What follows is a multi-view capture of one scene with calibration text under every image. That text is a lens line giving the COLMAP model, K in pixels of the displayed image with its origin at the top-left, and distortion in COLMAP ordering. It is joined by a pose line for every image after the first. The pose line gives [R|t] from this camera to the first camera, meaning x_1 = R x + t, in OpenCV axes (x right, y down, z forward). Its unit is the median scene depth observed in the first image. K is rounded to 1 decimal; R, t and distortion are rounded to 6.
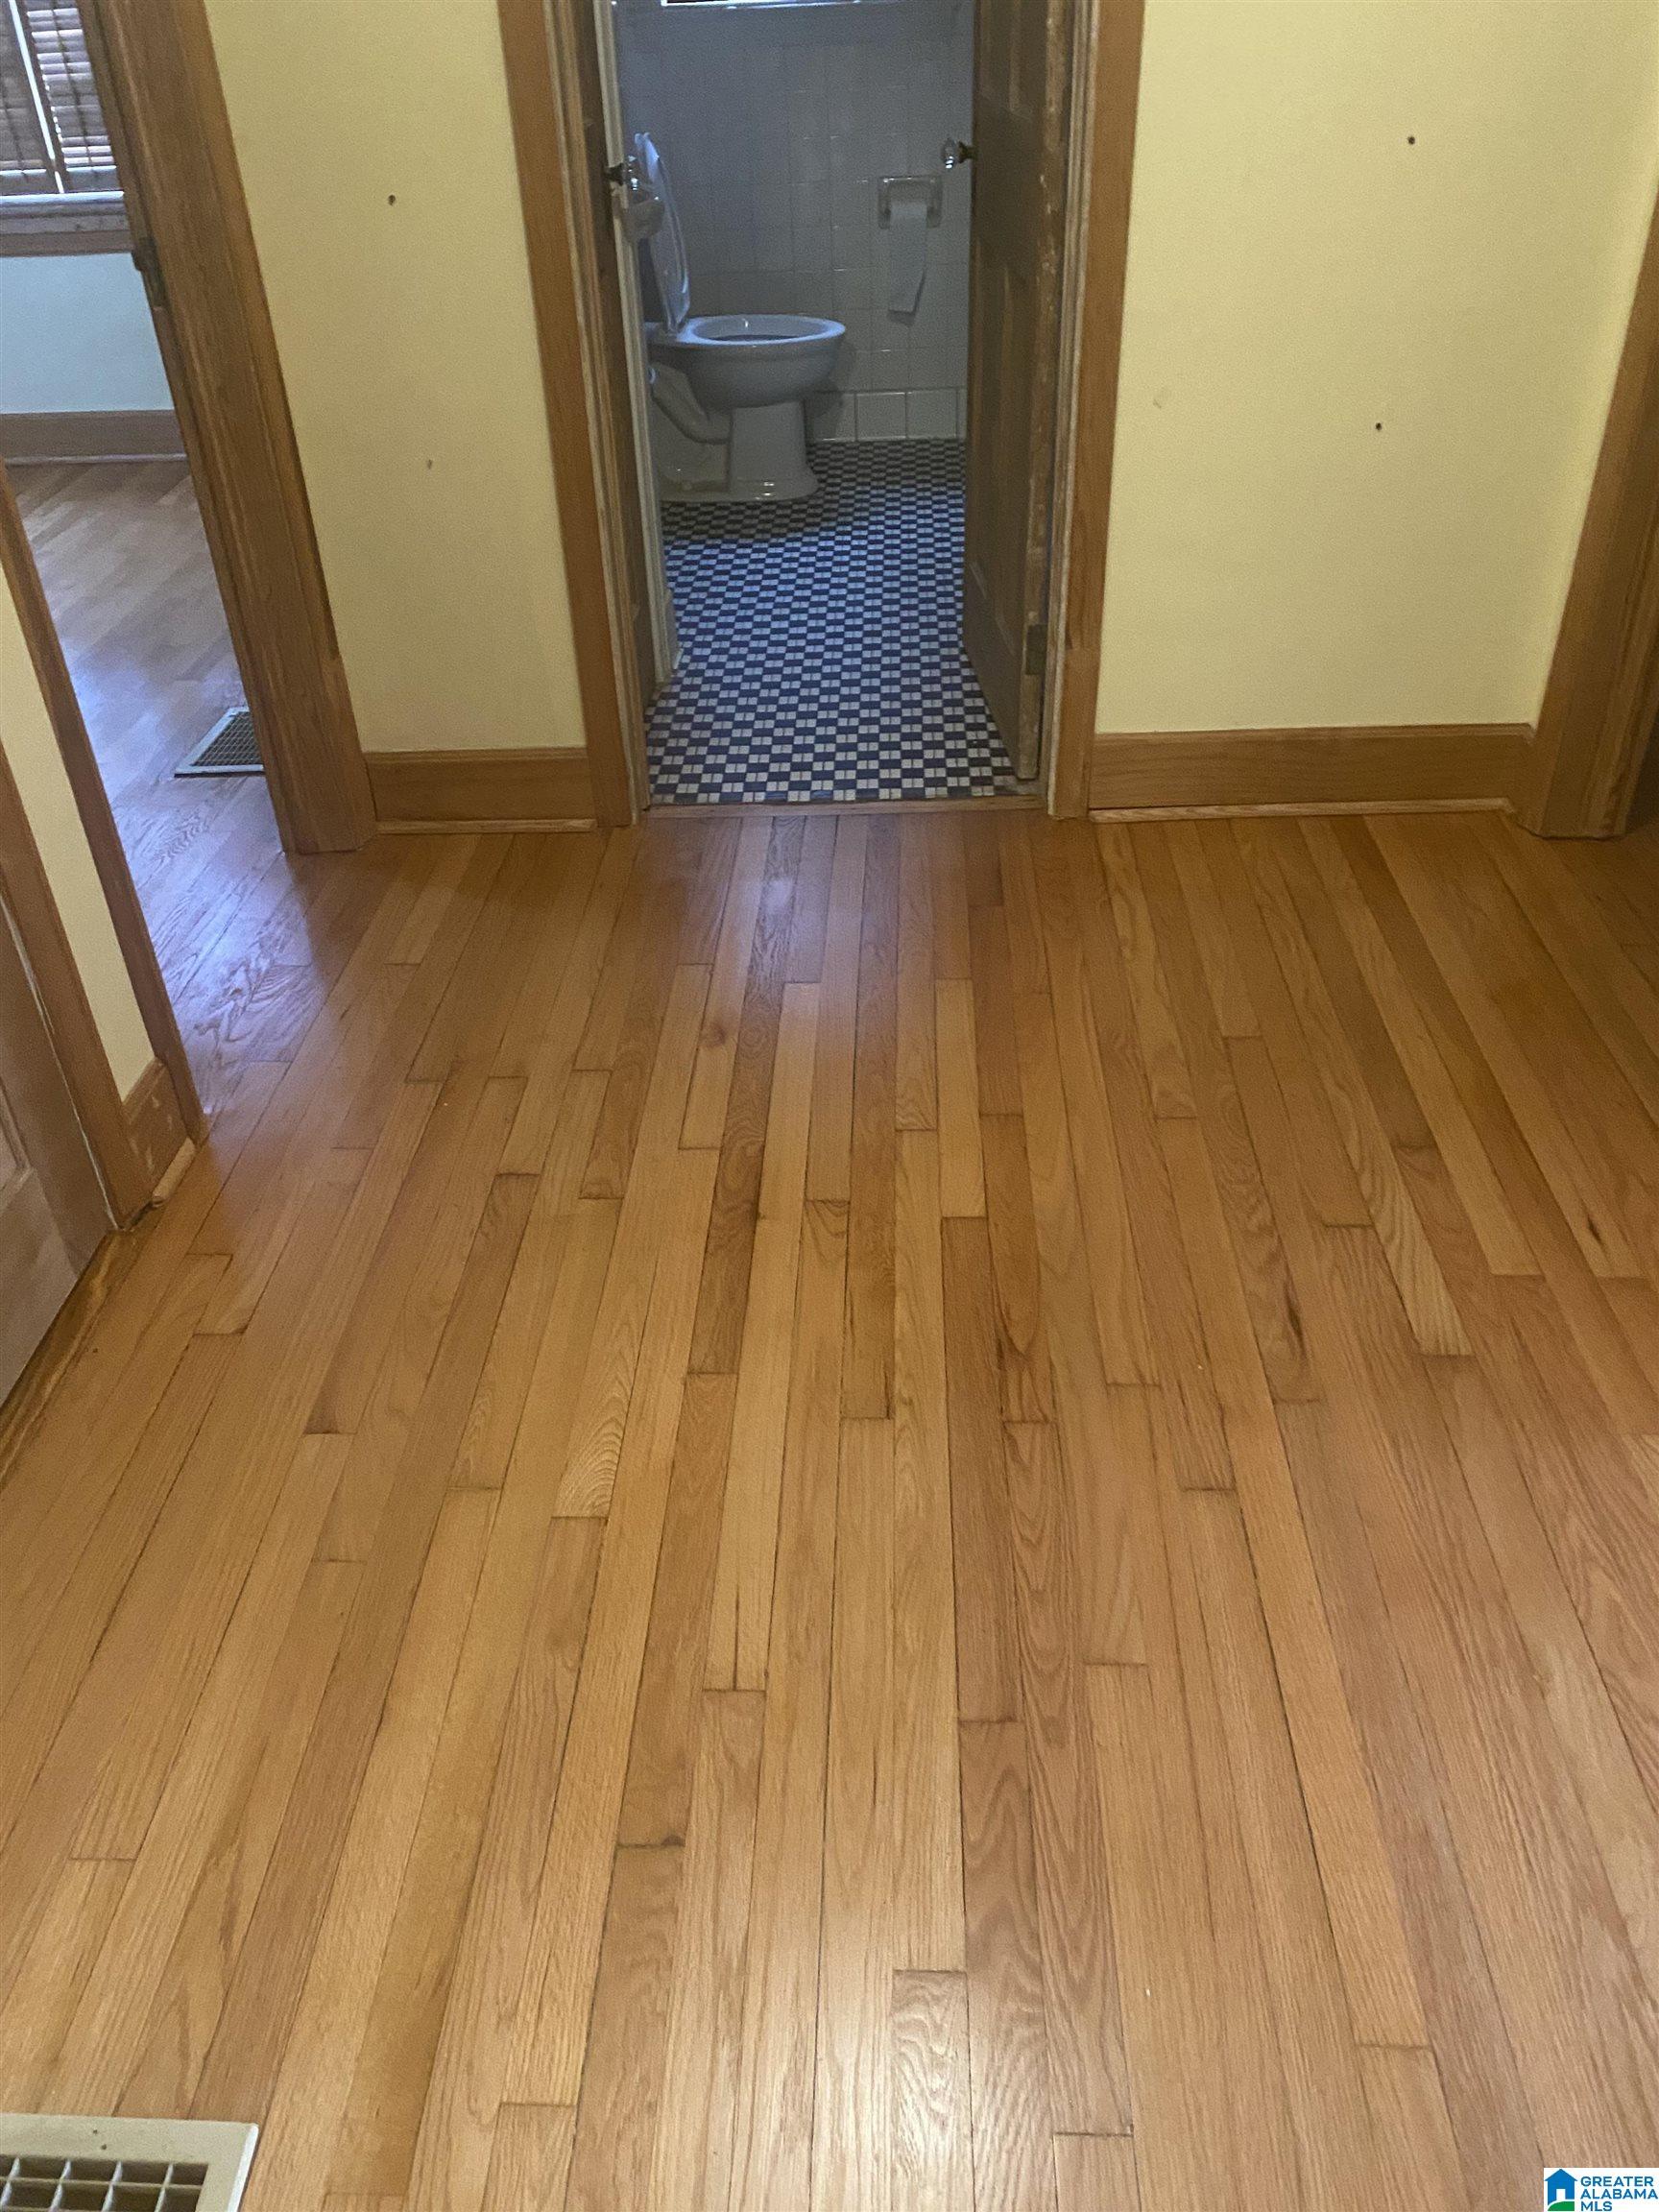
lens RADIAL K [[1682.4, 0, 835.4], [0, 1682.4, 1210.7], [0, 0, 1]] dist [0.108897, -0.214096]
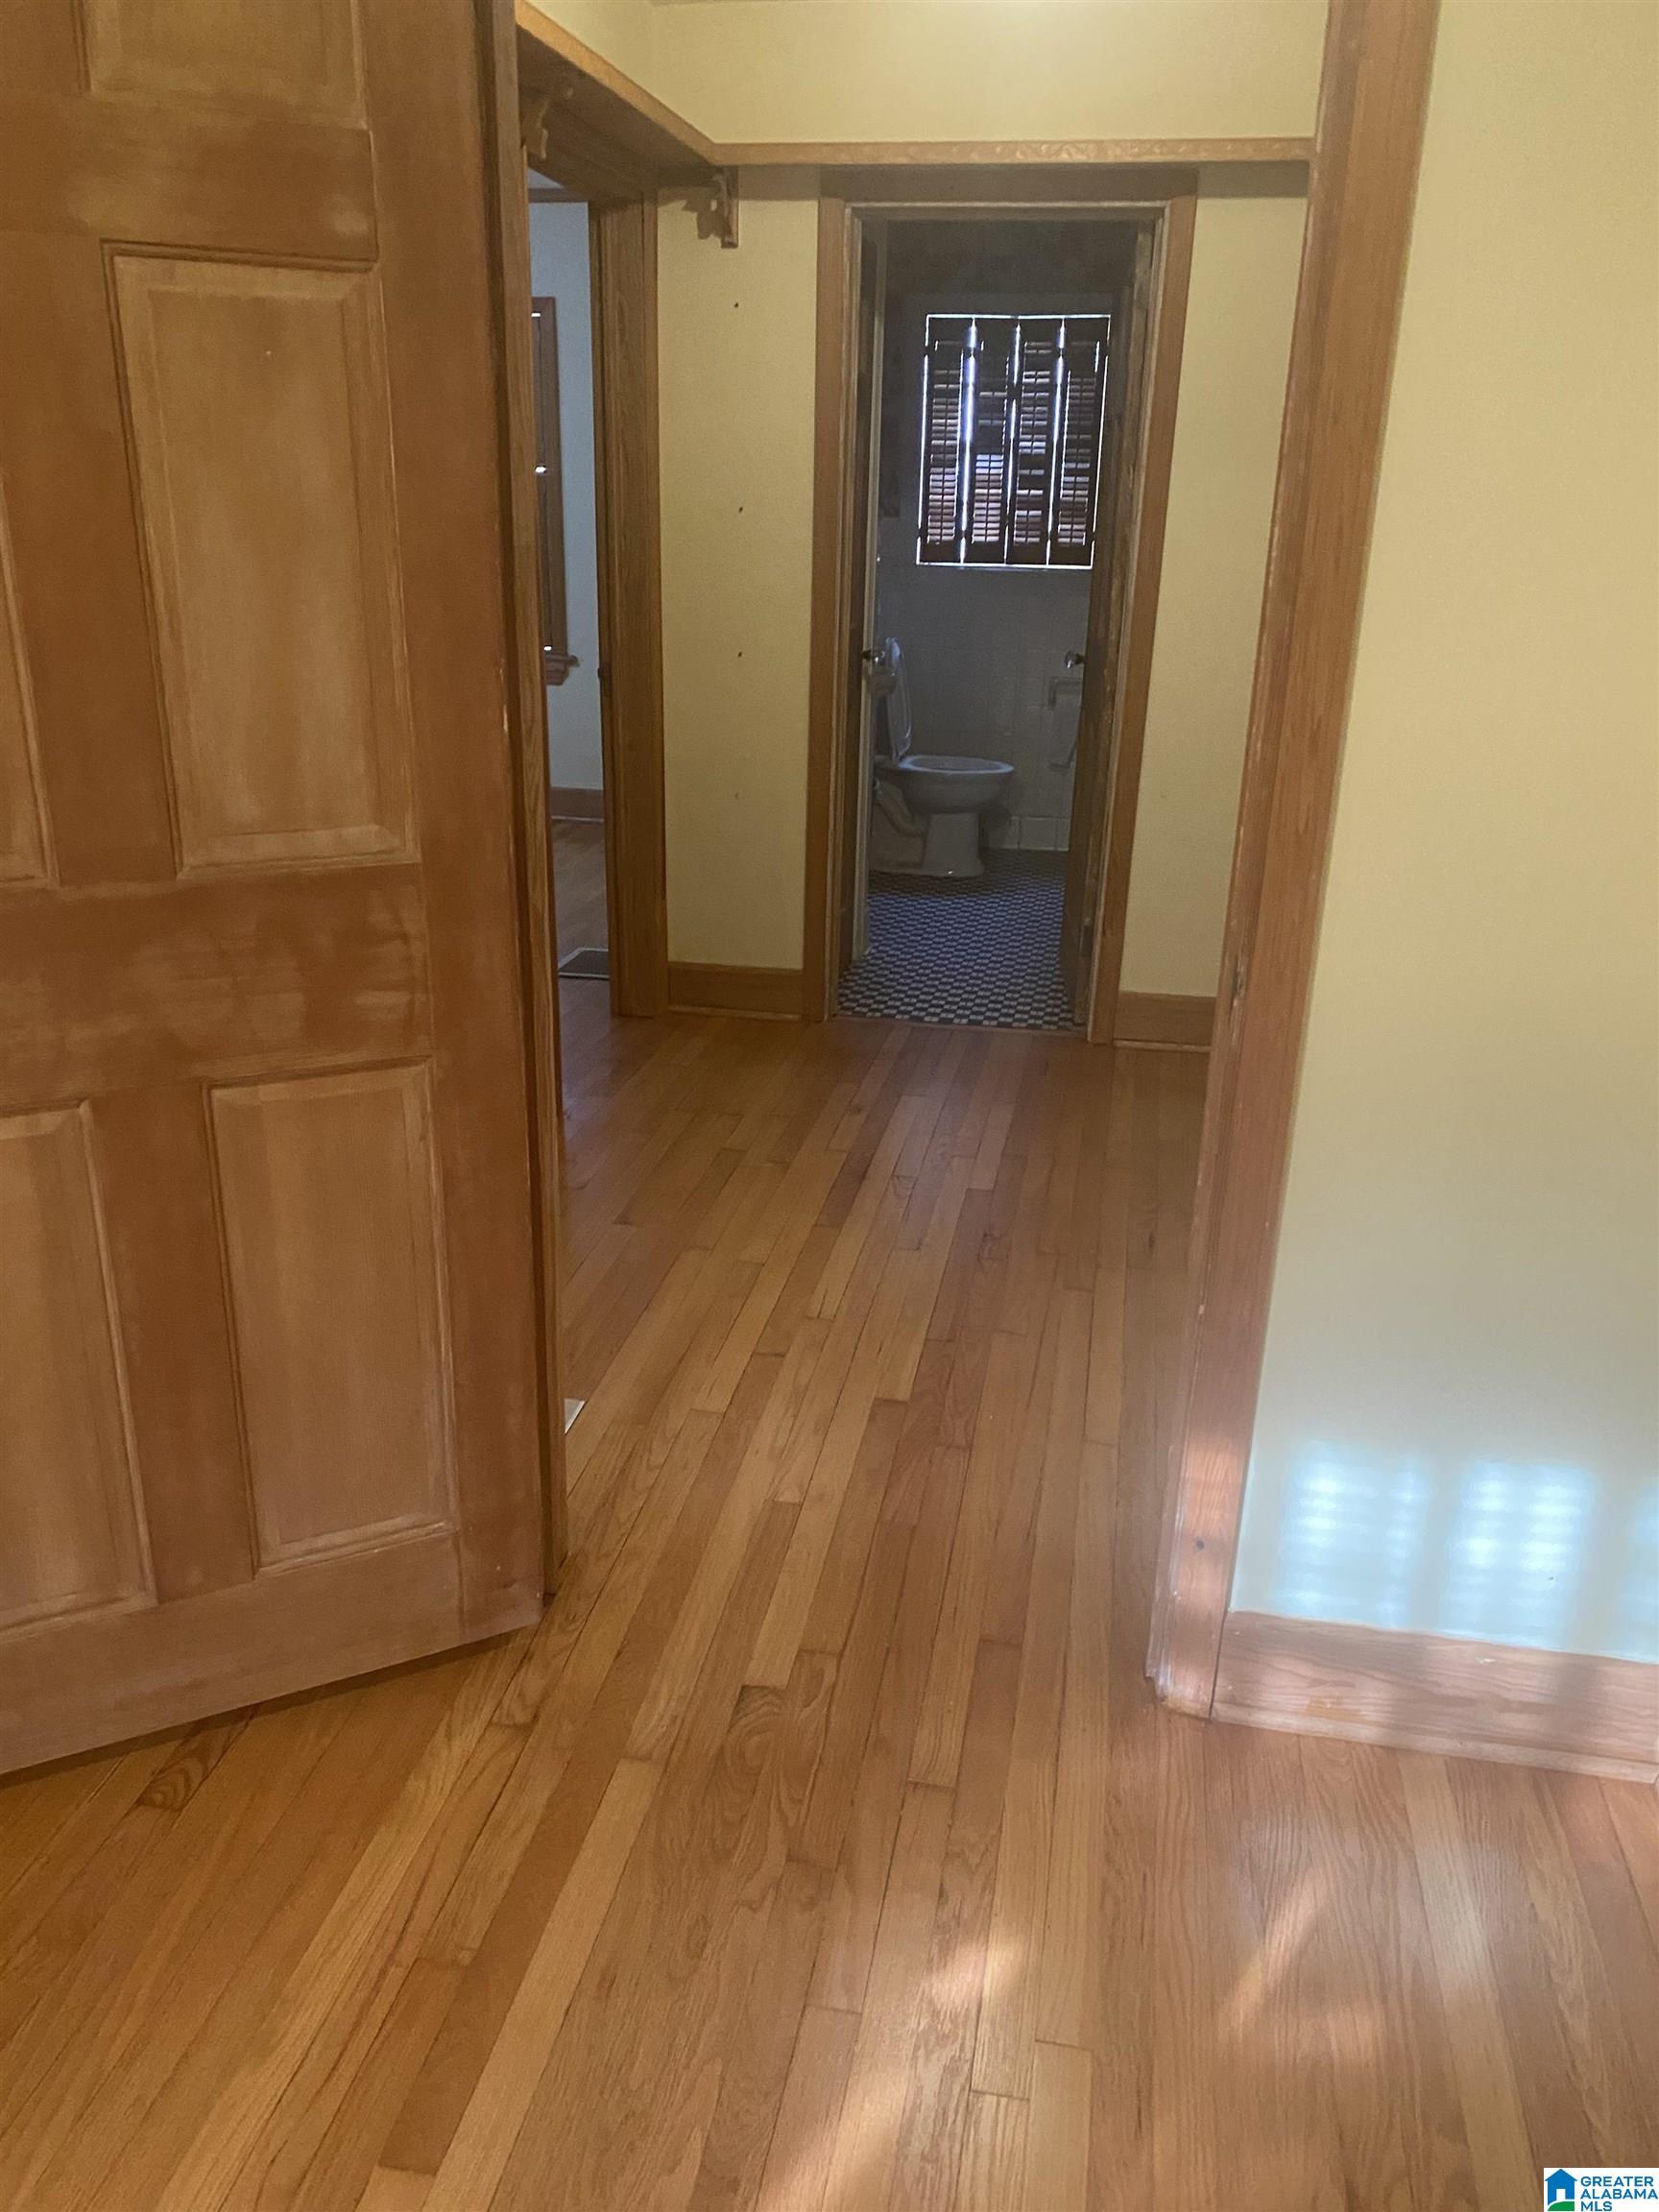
lens RADIAL K [[1682.4, 0, 835.4], [0, 1682.4, 1210.7], [0, 0, 1]] dist [0.108897, -0.214096]
pose [[0.987981, 0.110939, -0.107637, 0.078105], [-0.133710, 0.962749, -0.235022, 0.302917], [0.077554, 0.246589, 0.966012, -0.466175]]
